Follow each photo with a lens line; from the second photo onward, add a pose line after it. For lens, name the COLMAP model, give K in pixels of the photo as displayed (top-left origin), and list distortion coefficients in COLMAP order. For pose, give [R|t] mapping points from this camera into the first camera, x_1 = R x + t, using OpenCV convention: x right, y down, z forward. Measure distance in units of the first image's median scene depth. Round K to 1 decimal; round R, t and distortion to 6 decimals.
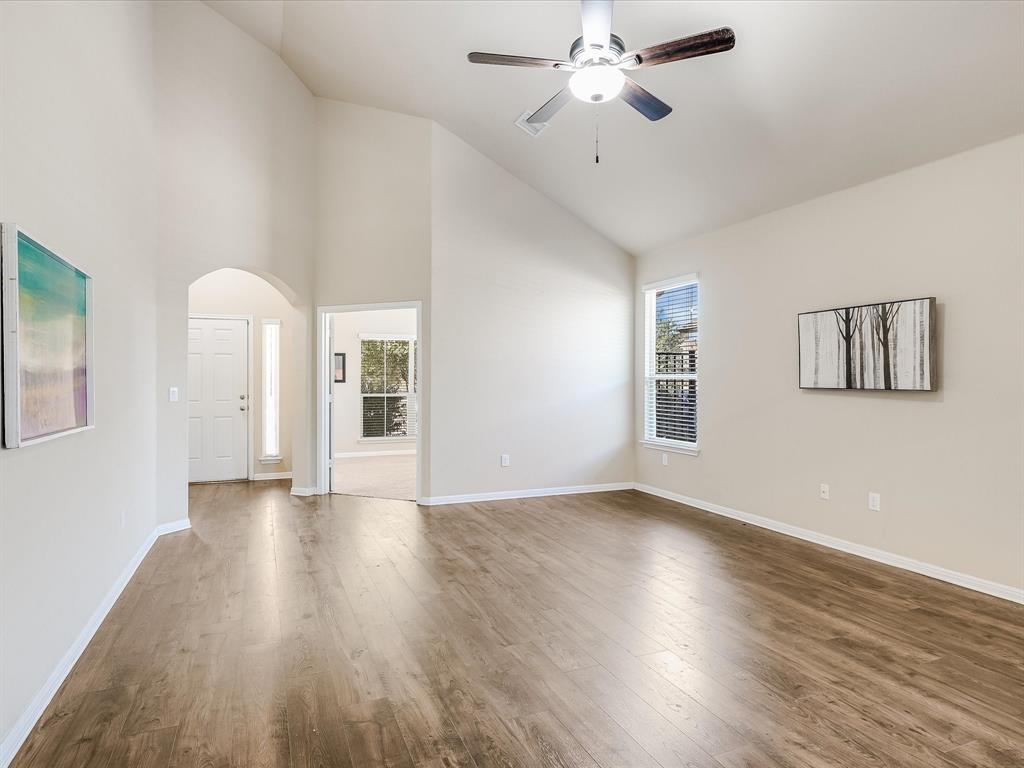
lens RADIAL K [[584.0, 0, 514.1], [0, 584.0, 376.7], [0, 0, 1]] dist [-0.003840, -0.000646]
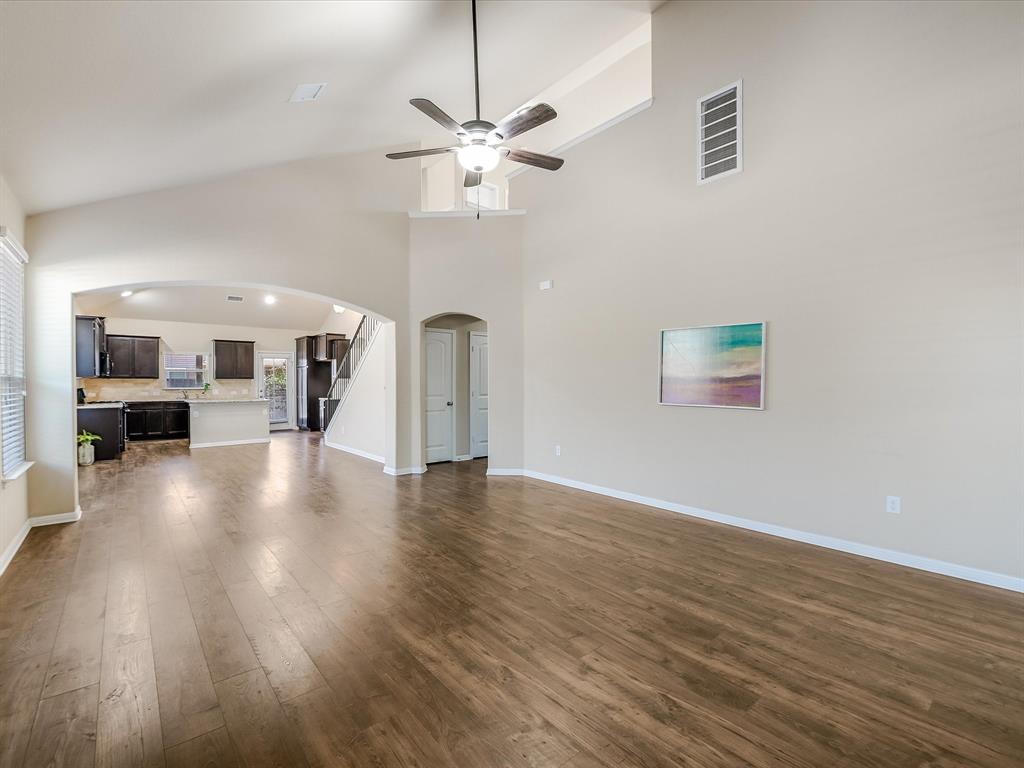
lens RADIAL K [[465.7, 0, 510.1], [0, 465.7, 388.3], [0, 0, 1]] dist [-0.012744, -0.000599]
pose [[-0.956698, 0.002230, -0.291074, 0.272126], [-0.001362, 0.999925, 0.012140, 0.005553], [0.291079, 0.012011, -0.956624, 1.456087]]
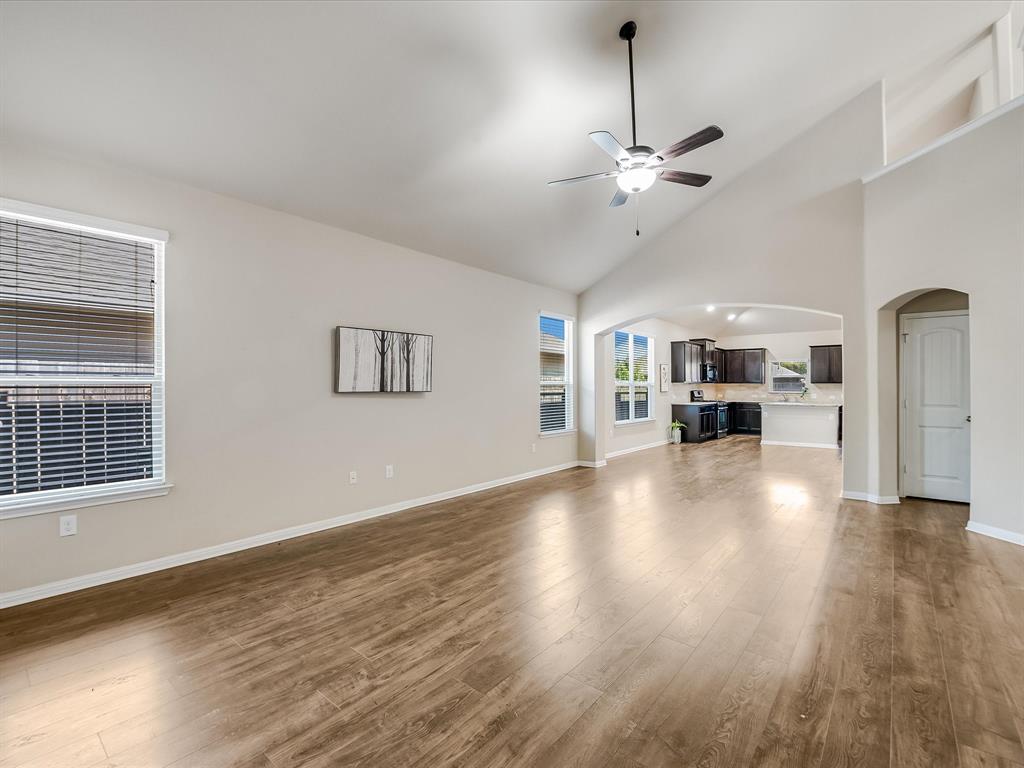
lens RADIAL K [[465.7, 0, 514.3], [0, 465.7, 385.6], [0, 0, 1]] dist [-0.012744, -0.000599]
pose [[-0.458550, -0.002531, 0.888665, -0.529906], [-0.004490, 0.999990, 0.000532, 0.004935], [-0.888657, -0.003747, -0.458557, 1.281071]]
